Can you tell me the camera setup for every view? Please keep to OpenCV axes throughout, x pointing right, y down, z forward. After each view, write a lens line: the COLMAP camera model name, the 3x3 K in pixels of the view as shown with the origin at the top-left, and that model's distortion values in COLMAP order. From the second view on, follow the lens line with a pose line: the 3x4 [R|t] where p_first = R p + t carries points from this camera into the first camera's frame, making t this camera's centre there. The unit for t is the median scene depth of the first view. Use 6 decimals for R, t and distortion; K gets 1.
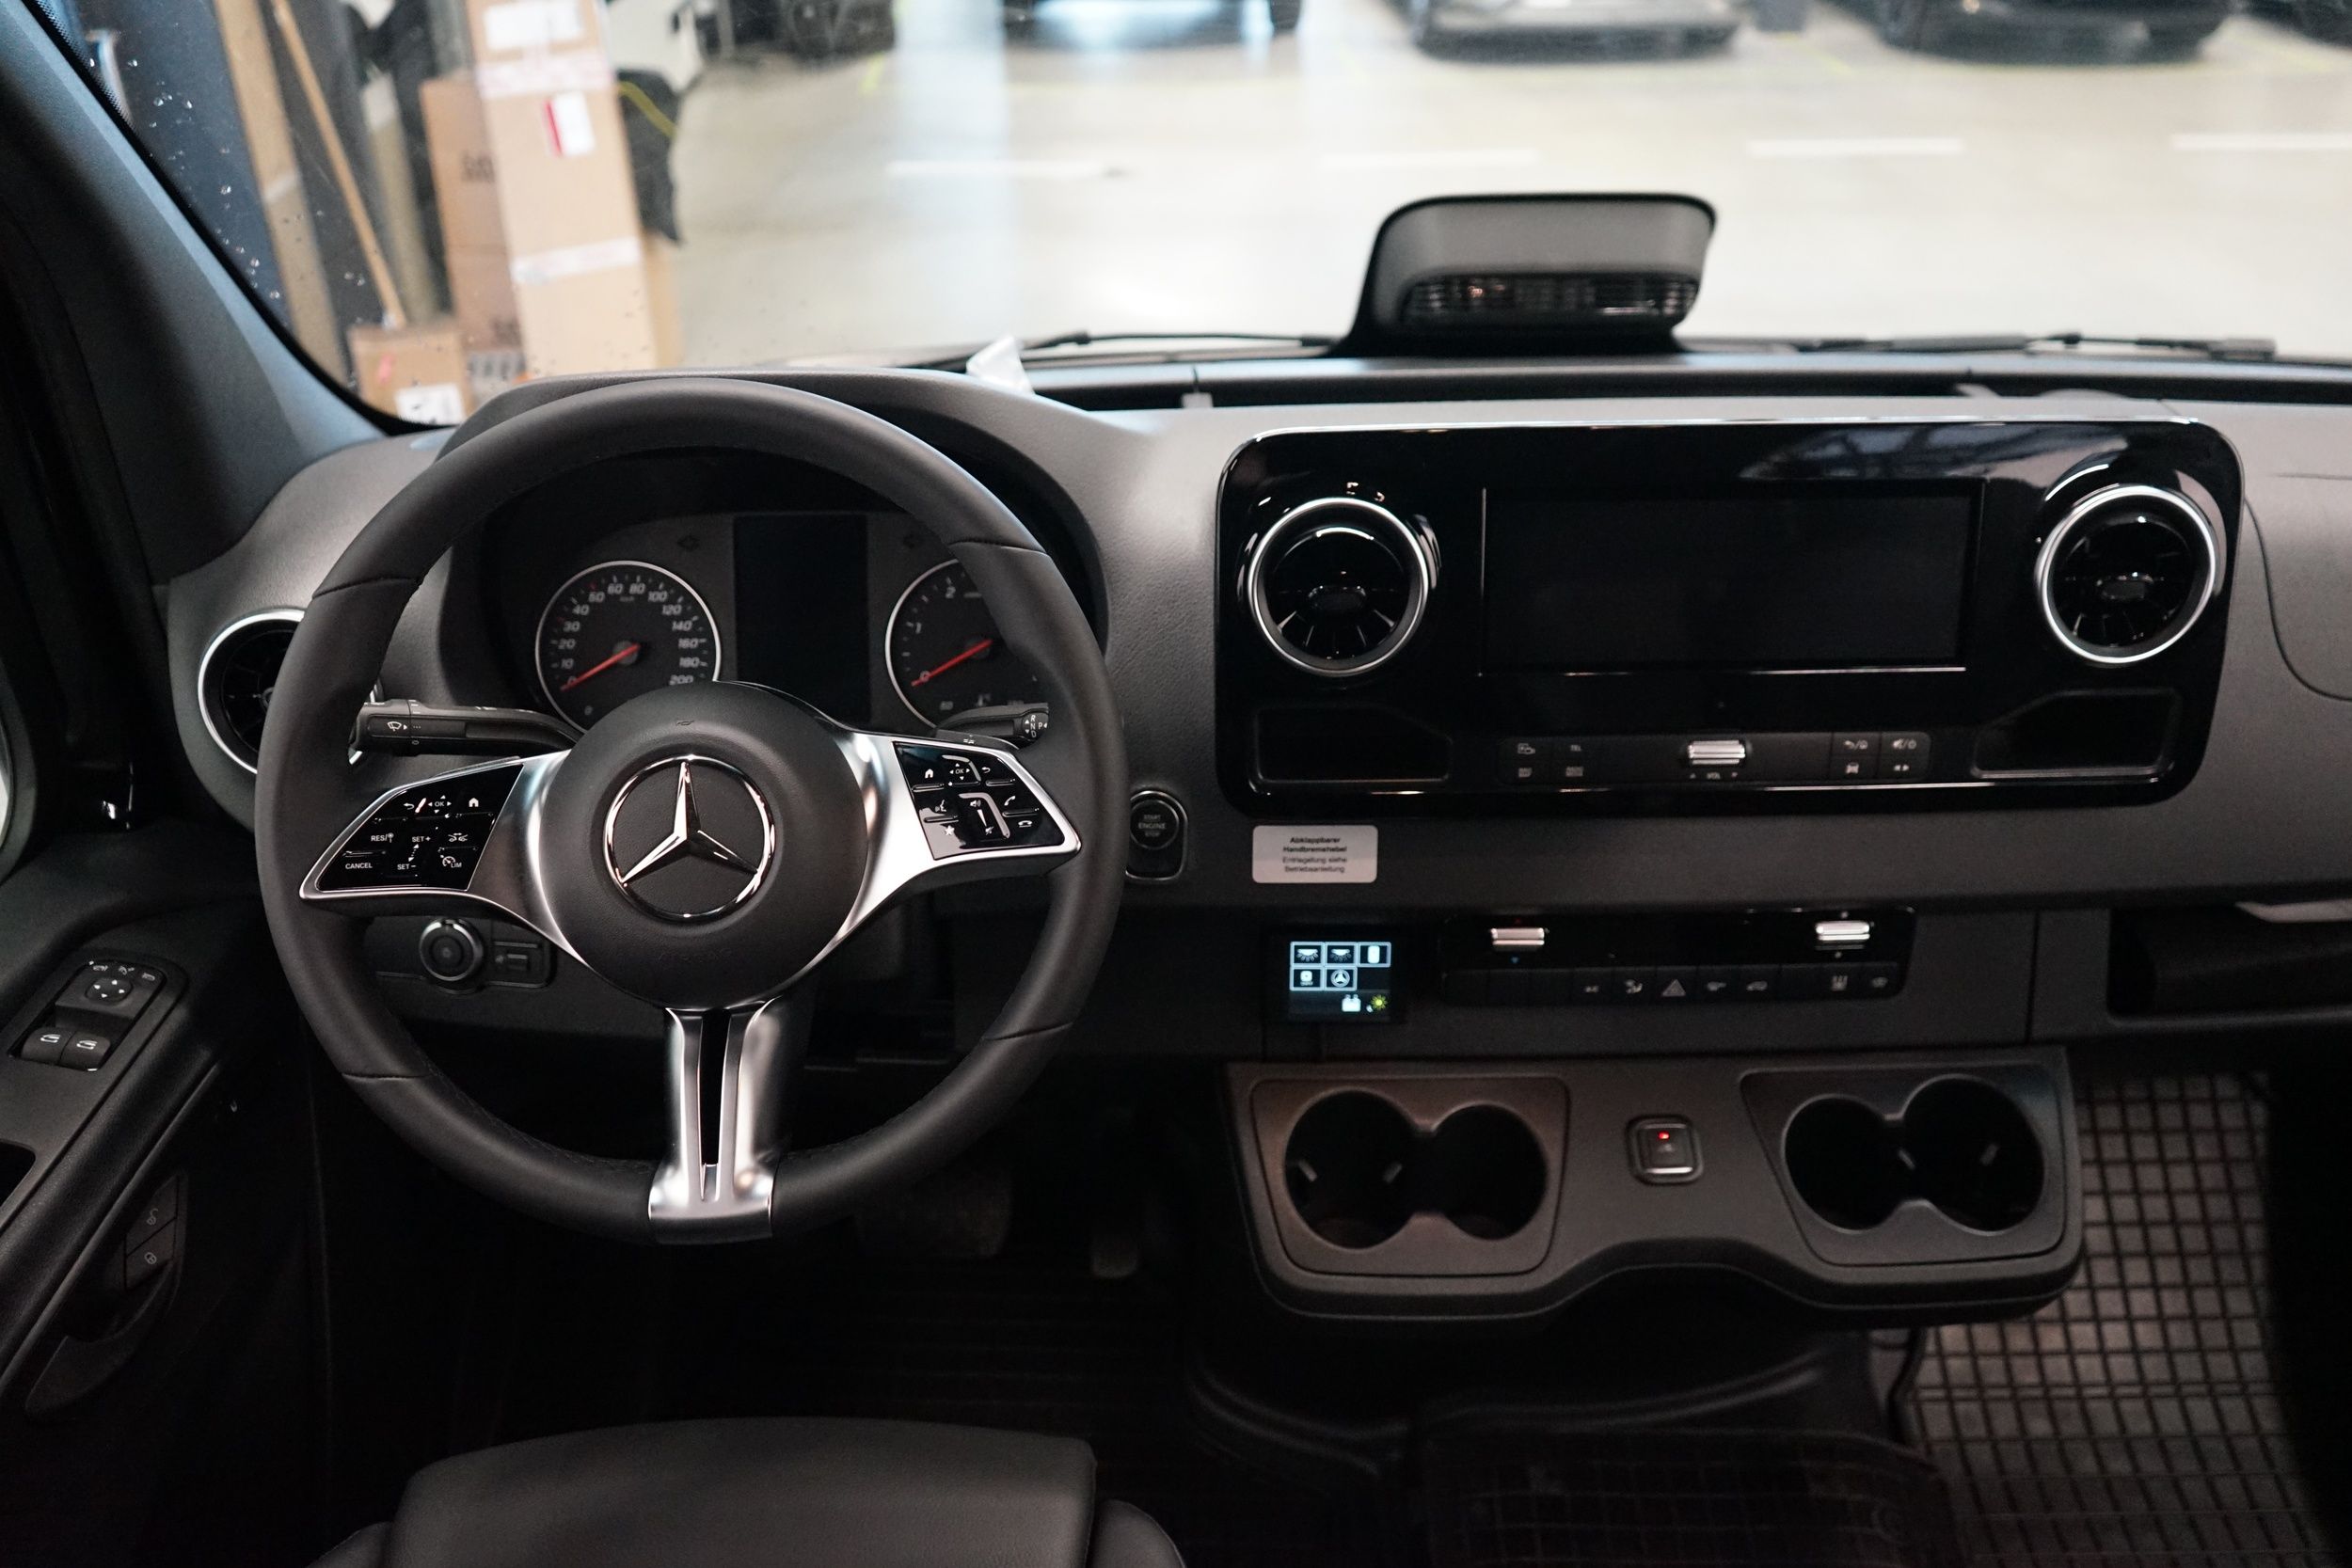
lens RADIAL K [[1917.6, 0, 1178.6], [0, 1917.6, 784.1], [0, 0, 1]] dist [-0.000103, 0.019644]
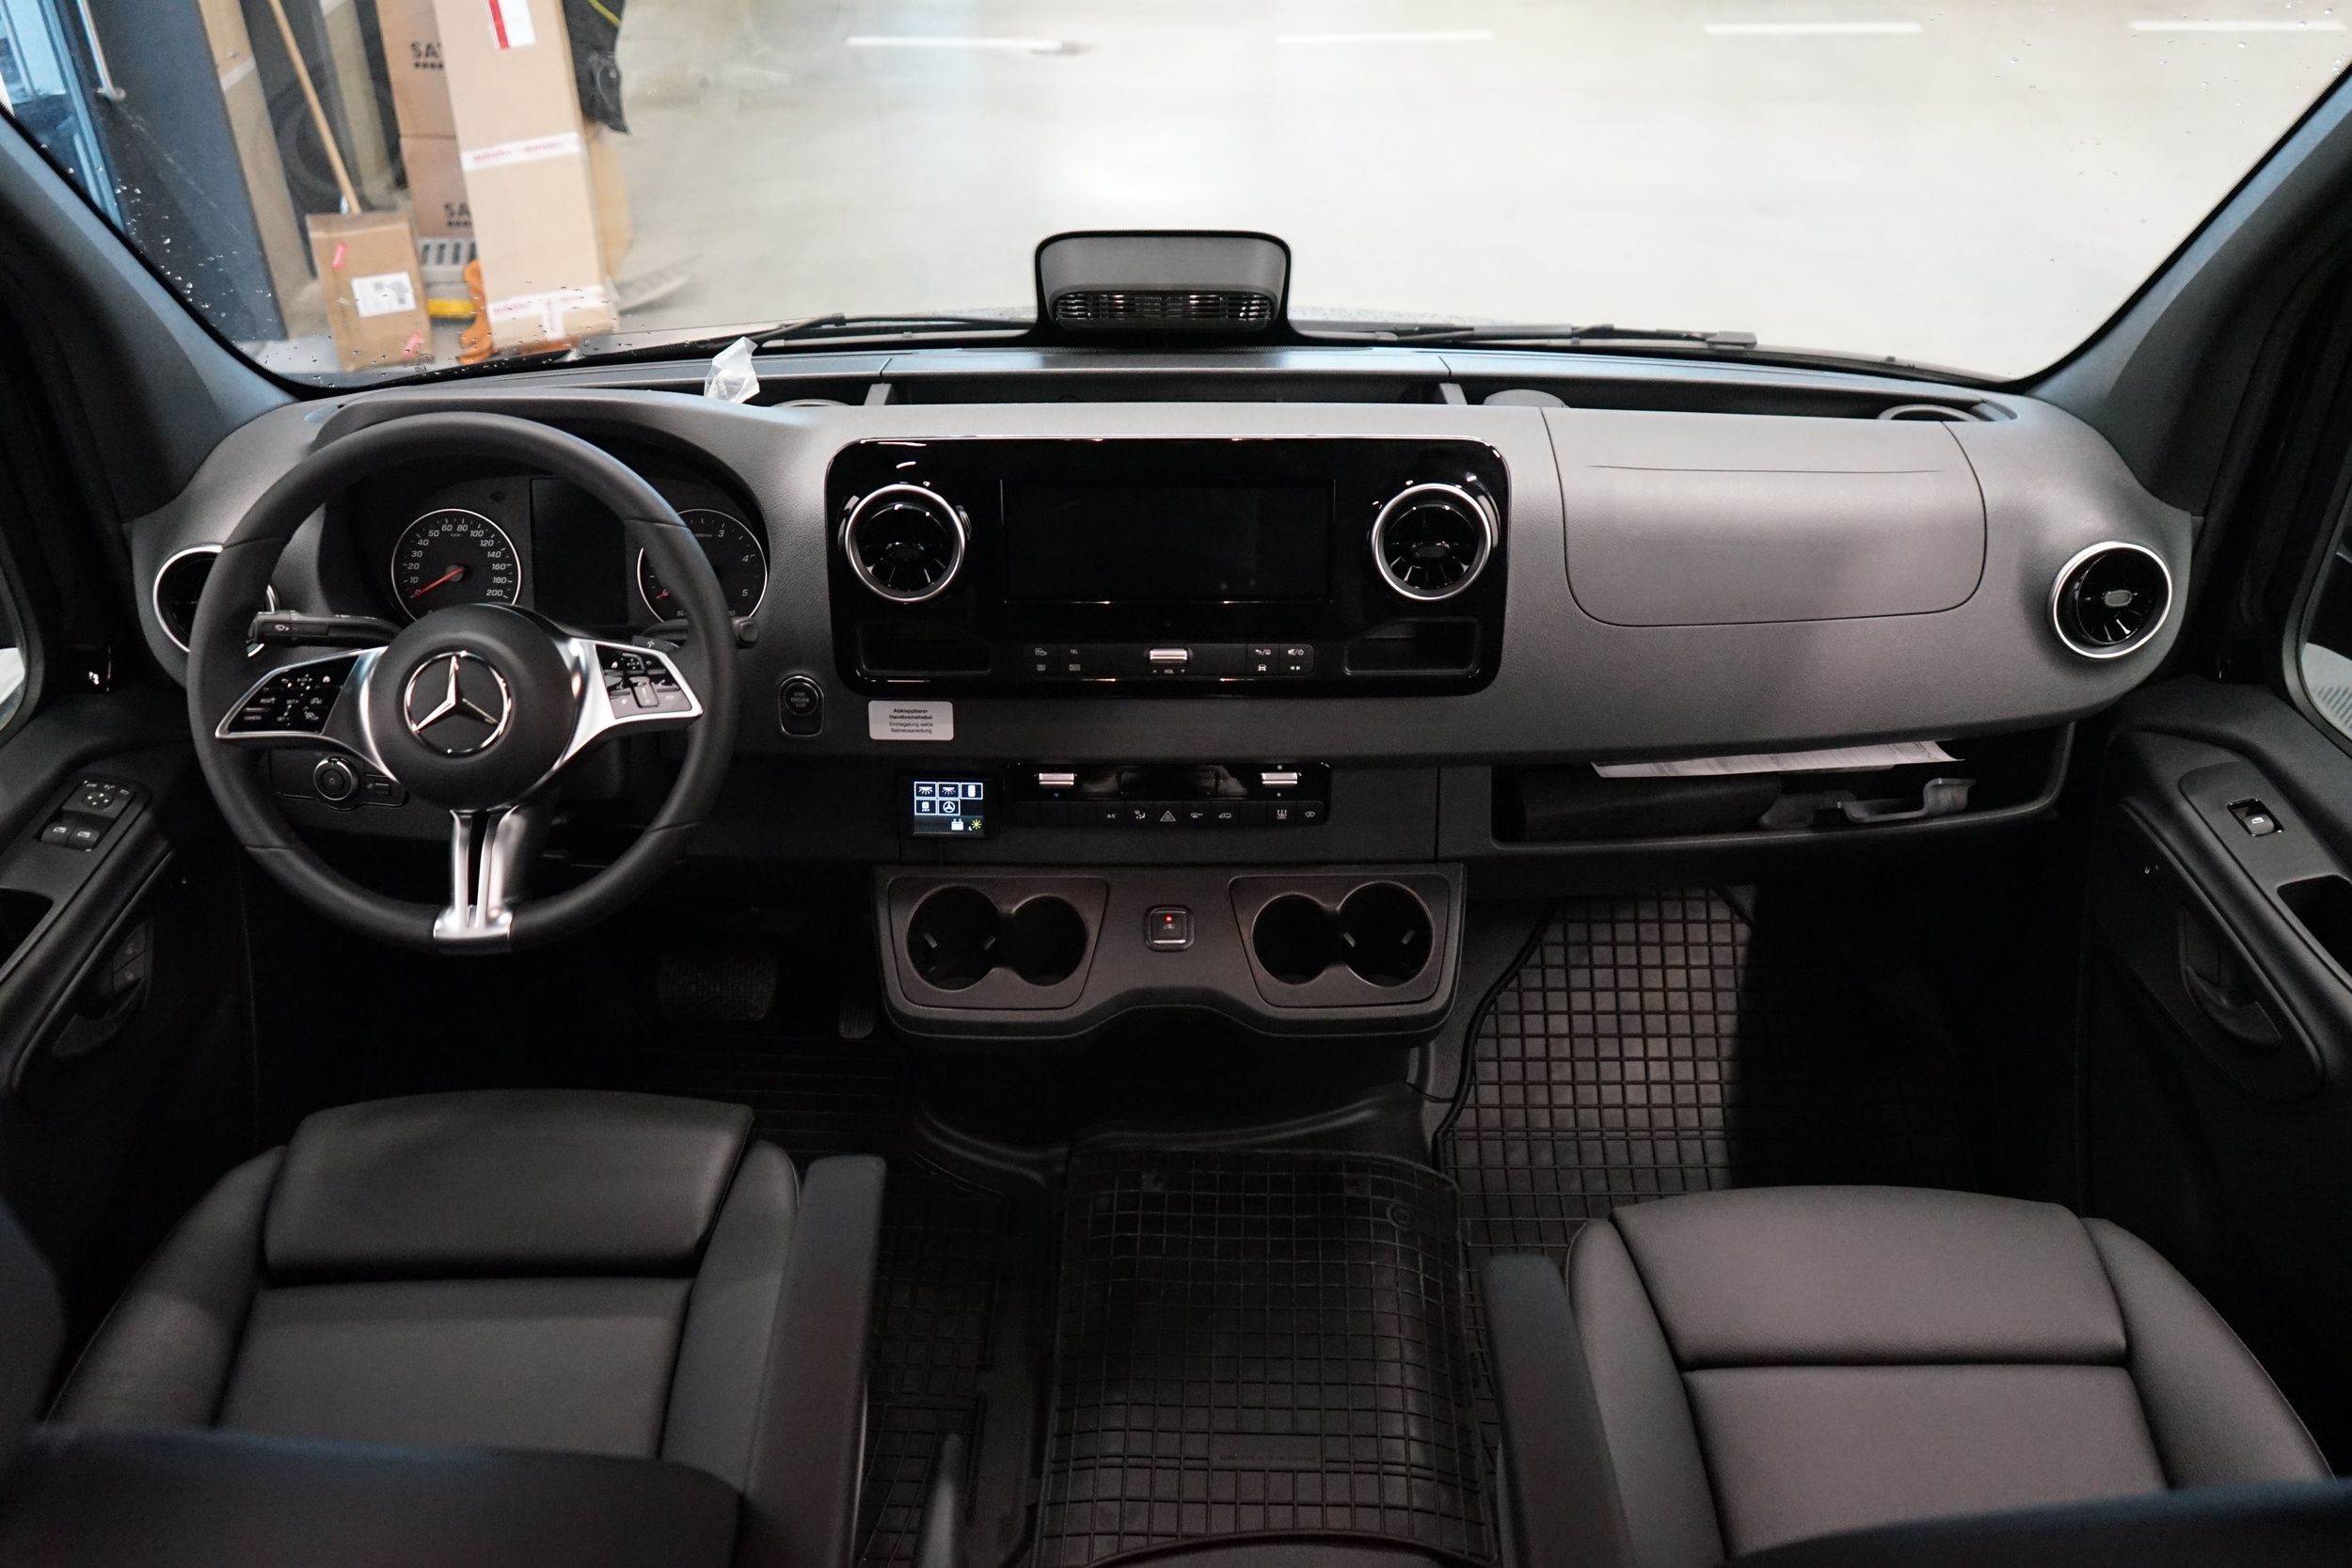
lens RADIAL K [[1992.0, 0, 1172.6], [0, 1992.0, 785.1], [0, 0, 1]] dist [0.019207, 0.012258]
pose [[0.999832, 0.014359, -0.011396, 0.272917], [-0.013588, 0.997789, 0.065058, -0.015475], [0.012305, -0.064892, 0.997816, -0.501202]]
